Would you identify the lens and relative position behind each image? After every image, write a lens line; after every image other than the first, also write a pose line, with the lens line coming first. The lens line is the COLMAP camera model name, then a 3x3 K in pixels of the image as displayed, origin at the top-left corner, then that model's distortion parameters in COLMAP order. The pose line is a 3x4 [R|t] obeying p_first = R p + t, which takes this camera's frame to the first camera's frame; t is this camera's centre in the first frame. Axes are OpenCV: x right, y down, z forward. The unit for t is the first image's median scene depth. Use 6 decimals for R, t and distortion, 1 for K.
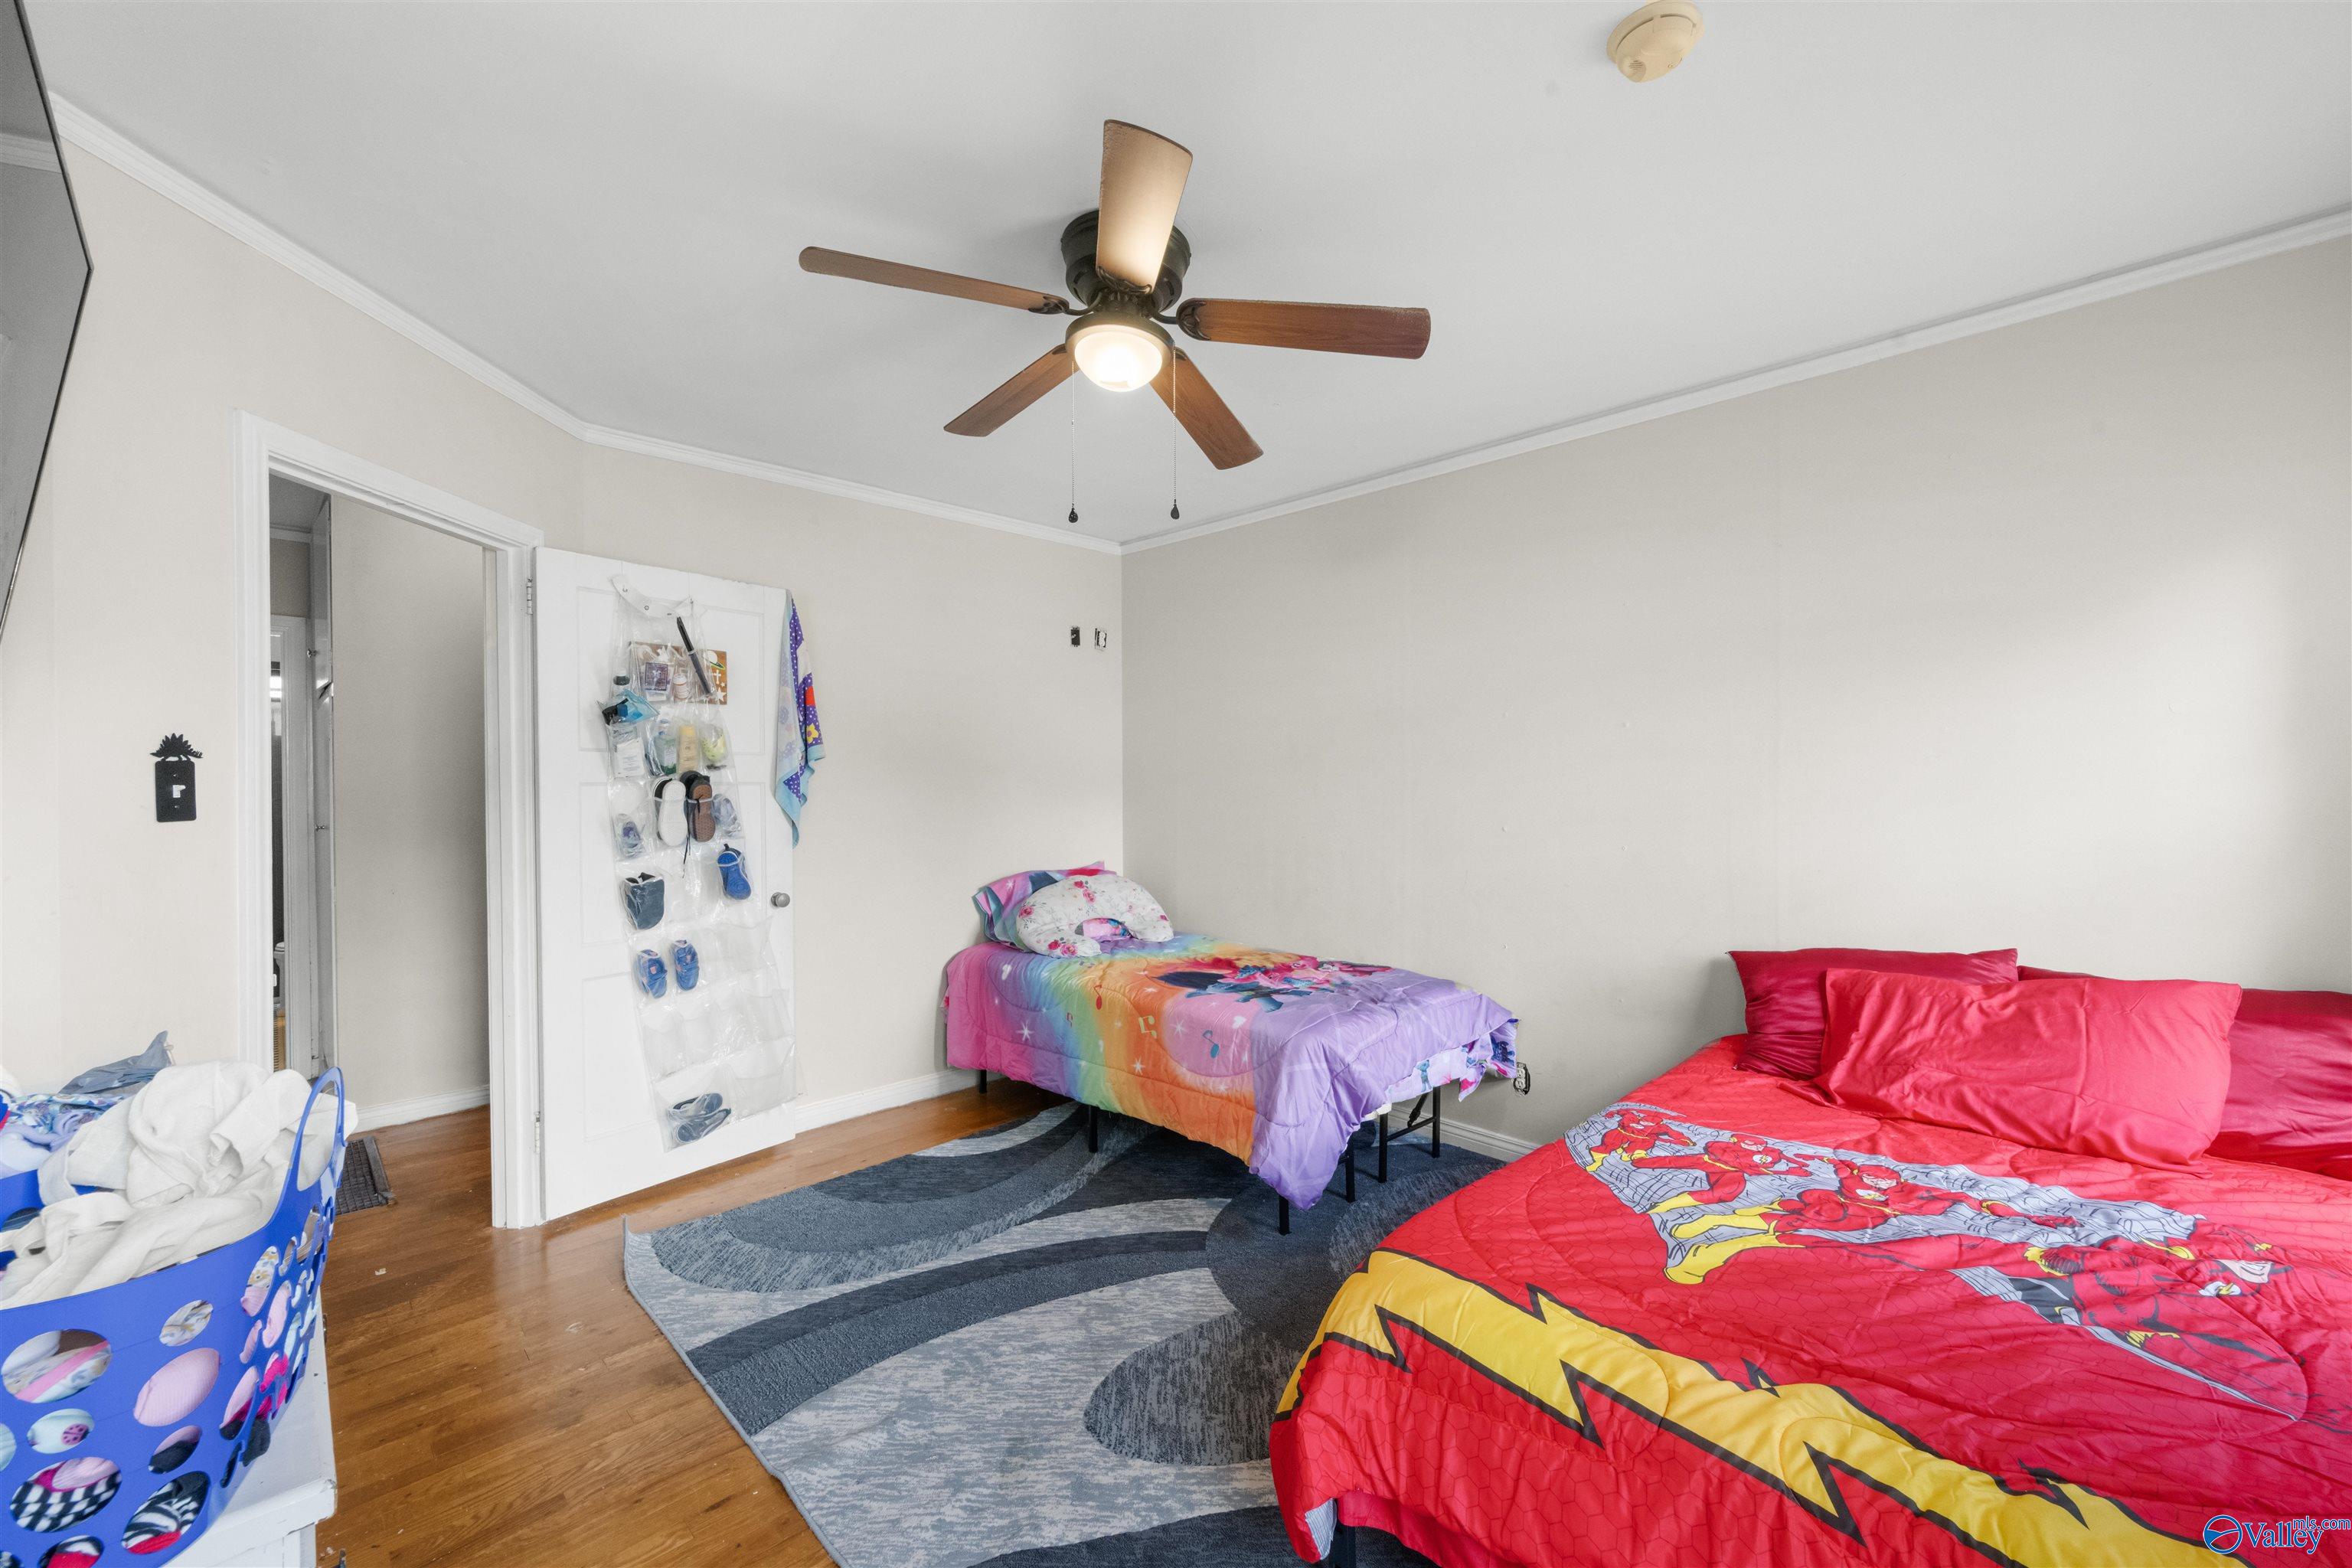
lens RADIAL K [[931.6, 0, 1173.8], [0, 931.6, 790.1], [0, 0, 1]] dist [0.000929, -0.000341]
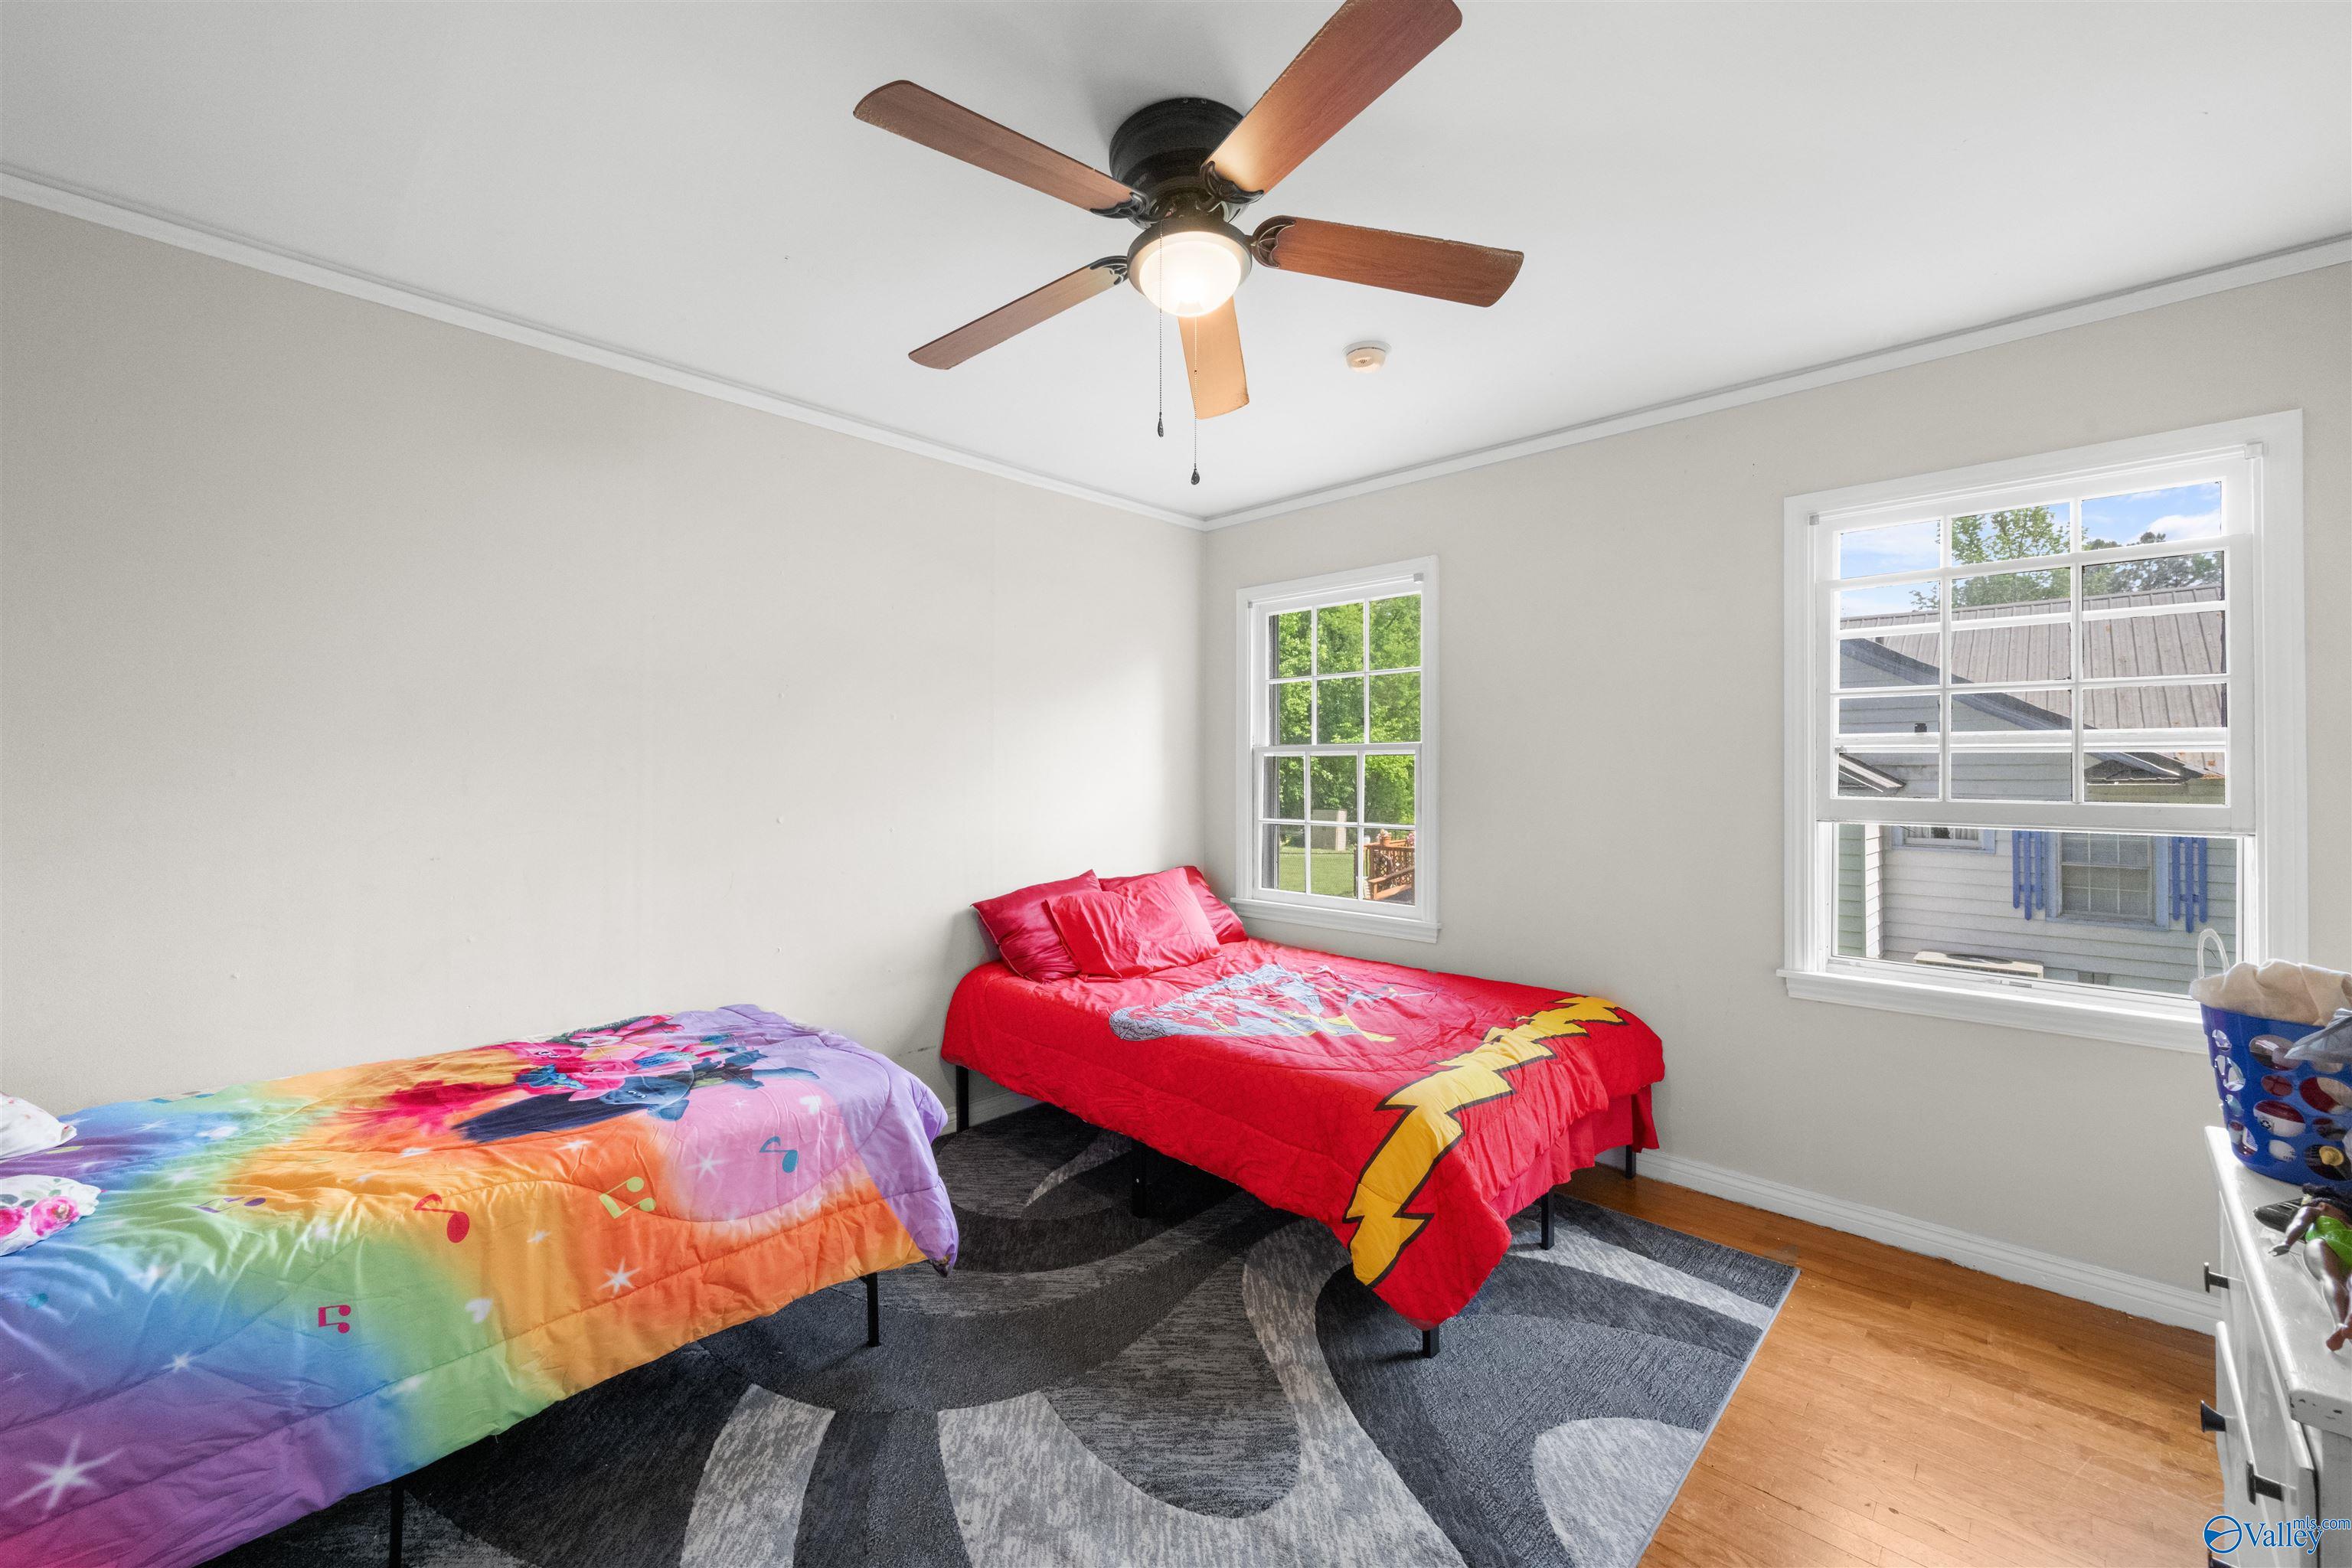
lens RADIAL K [[931.6, 0, 1174.0], [0, 931.6, 772.7], [0, 0, 1]] dist [0.000929, -0.000341]
pose [[-0.024425, 0.001387, 0.999701, -0.643666], [0.004380, 0.999990, -0.001281, -0.000530], [-0.999692, 0.004348, -0.024431, 0.739596]]
